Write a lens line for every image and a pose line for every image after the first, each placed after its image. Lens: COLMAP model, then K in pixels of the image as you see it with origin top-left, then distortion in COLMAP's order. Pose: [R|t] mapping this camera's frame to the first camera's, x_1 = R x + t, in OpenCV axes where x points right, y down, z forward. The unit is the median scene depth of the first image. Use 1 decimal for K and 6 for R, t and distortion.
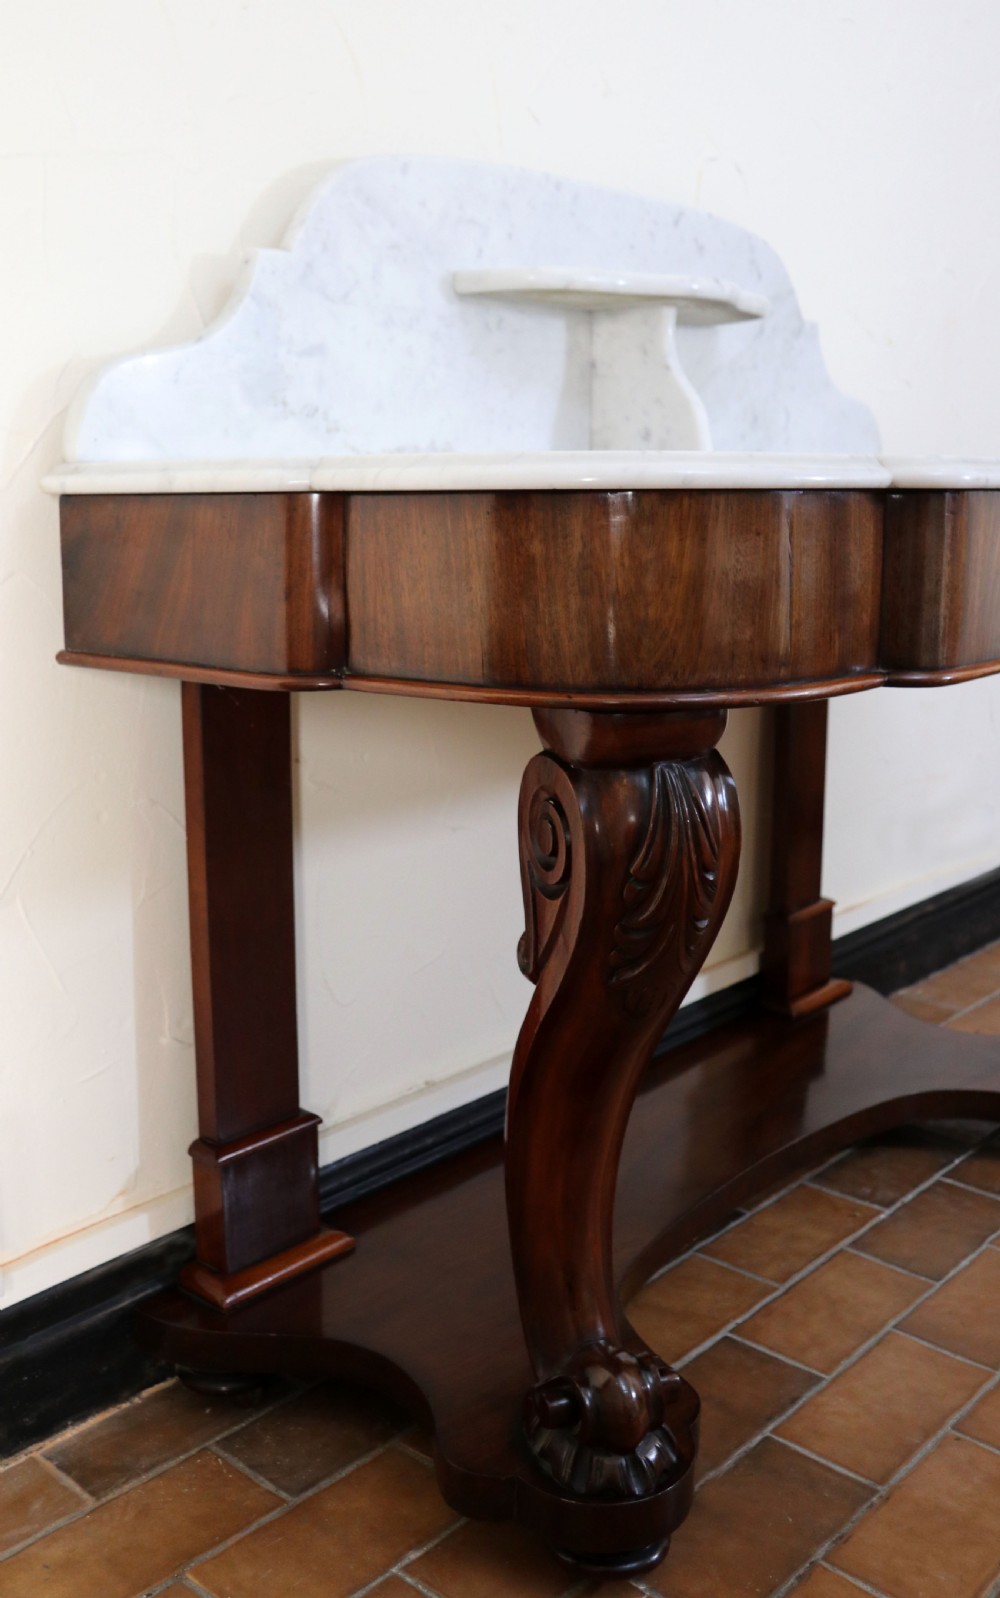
lens RADIAL K [[1550.3, 0, 461.5], [0, 1550.3, 779.1], [0, 0, 1]] dist [-0.043976, 0.000000]
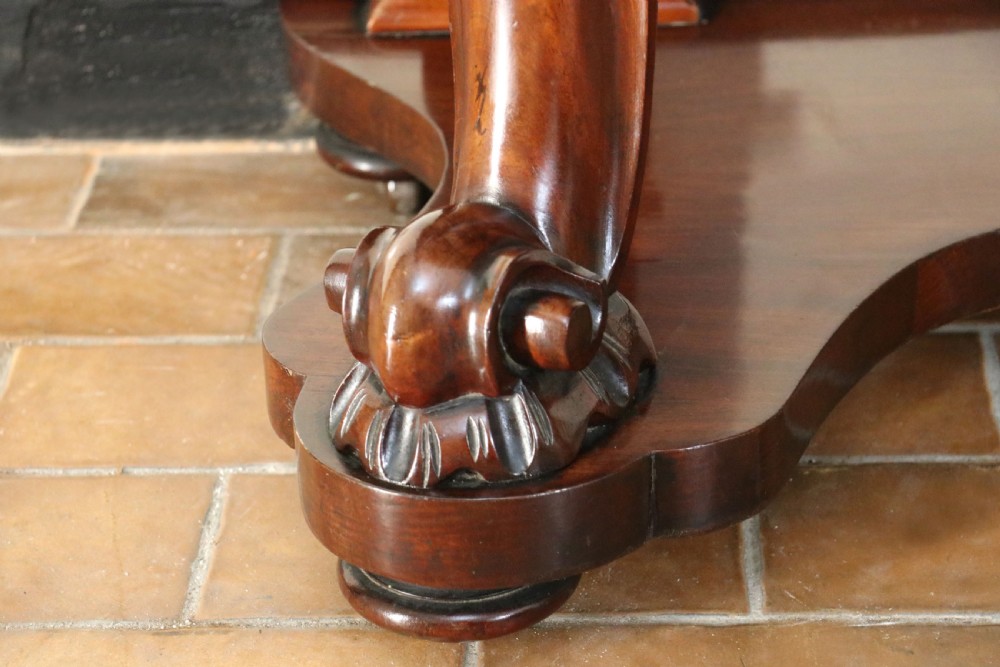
lens RADIAL K [[2684.5, 0, 496.5], [0, 2684.5, 337.6], [0, 0, 1]] dist [0.451945, 0.000000]
pose [[0.643200, 0.345832, -0.683150, 0.593145], [-0.098852, 0.922230, 0.373790, 0.068031], [0.759290, -0.172892, 0.627365, 0.380746]]
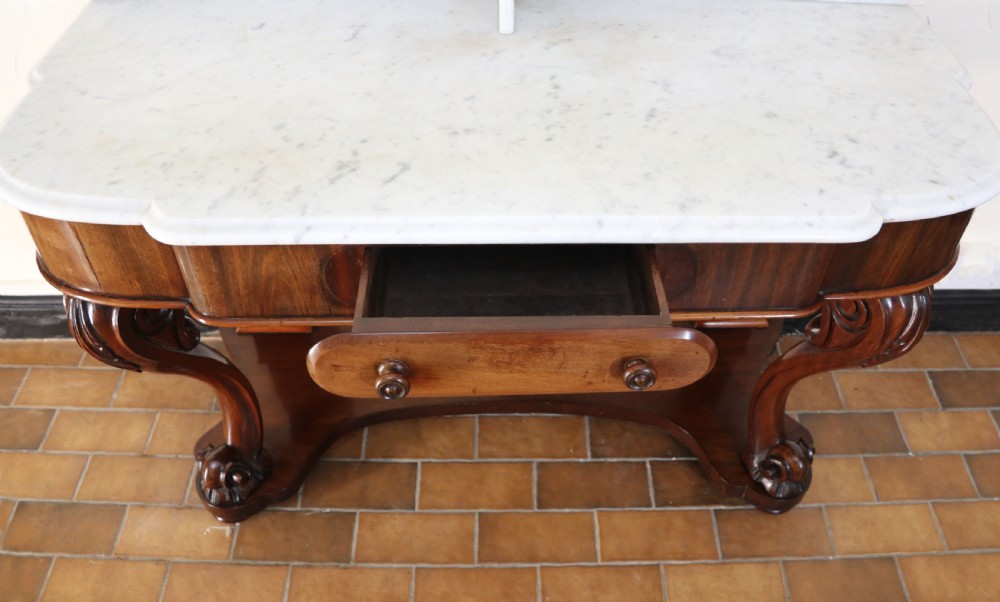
lens RADIAL K [[812.0, 0, 520.7], [0, 812.0, 320.0], [0, 0, 1]] dist [-0.172584, 0.084436]
pose [[0.686653, 0.533597, -0.493743, 0.758267], [-0.160038, 0.773452, 0.613318, -0.510991], [0.709151, -0.342119, 0.616489, 0.539939]]
